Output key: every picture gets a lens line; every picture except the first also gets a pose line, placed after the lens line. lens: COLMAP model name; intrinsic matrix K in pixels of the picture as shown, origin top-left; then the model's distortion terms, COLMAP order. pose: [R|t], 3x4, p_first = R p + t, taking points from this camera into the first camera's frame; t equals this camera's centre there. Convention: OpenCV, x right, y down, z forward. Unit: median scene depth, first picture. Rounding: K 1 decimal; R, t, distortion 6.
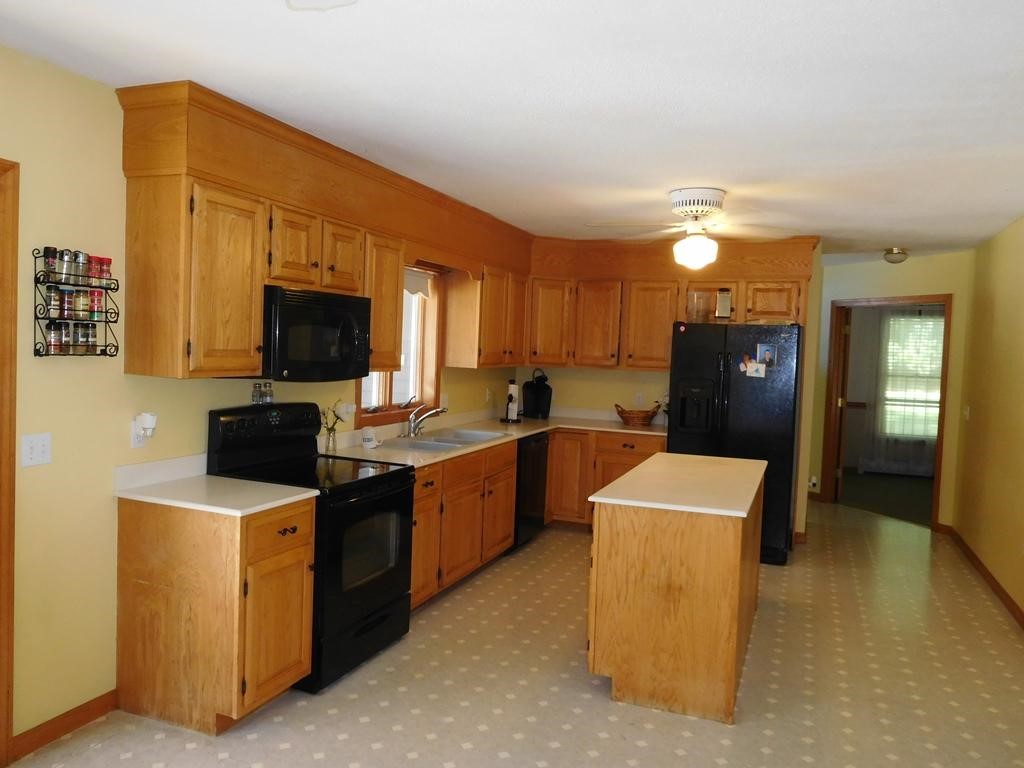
lens RADIAL K [[759.0, 0, 512.0], [0, 759.0, 384.0], [0, 0, 1]] dist [-0.028813, -0.000492]
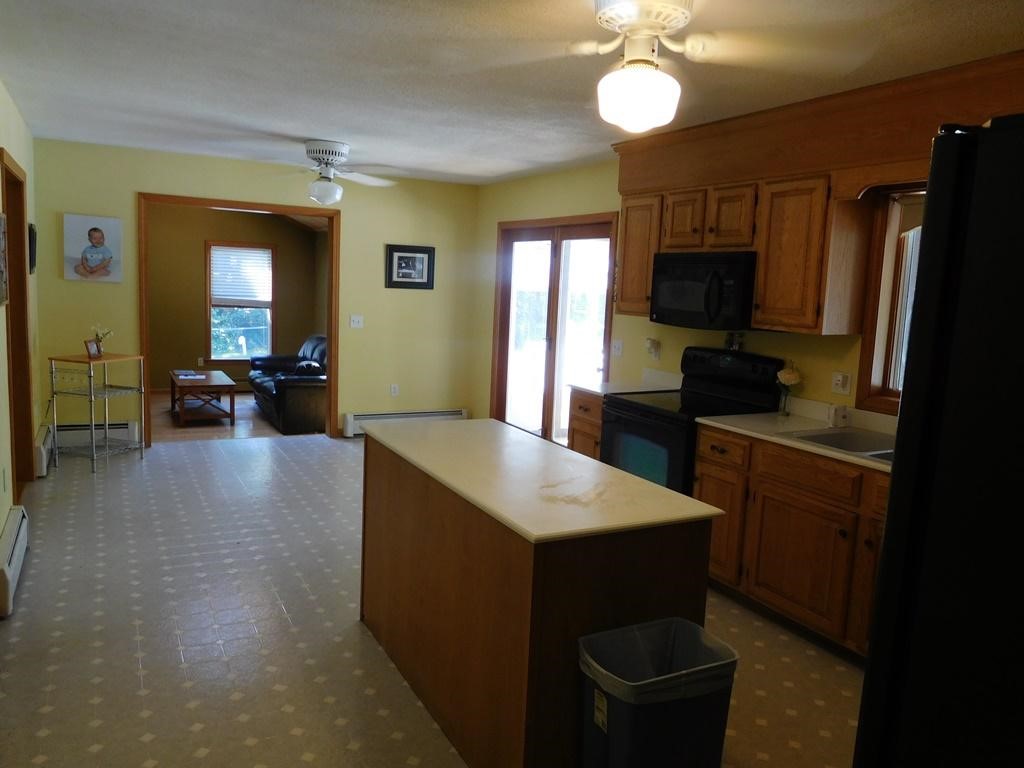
lens RADIAL K [[759.0, 0, 512.0], [0, 759.0, 384.0], [0, 0, 1]] dist [-0.028813, -0.000492]
pose [[-0.650204, 0.041349, -0.758634, 0.826993], [-0.103542, 0.984379, 0.142396, -0.056590], [0.752671, 0.171137, -0.635766, 1.538584]]
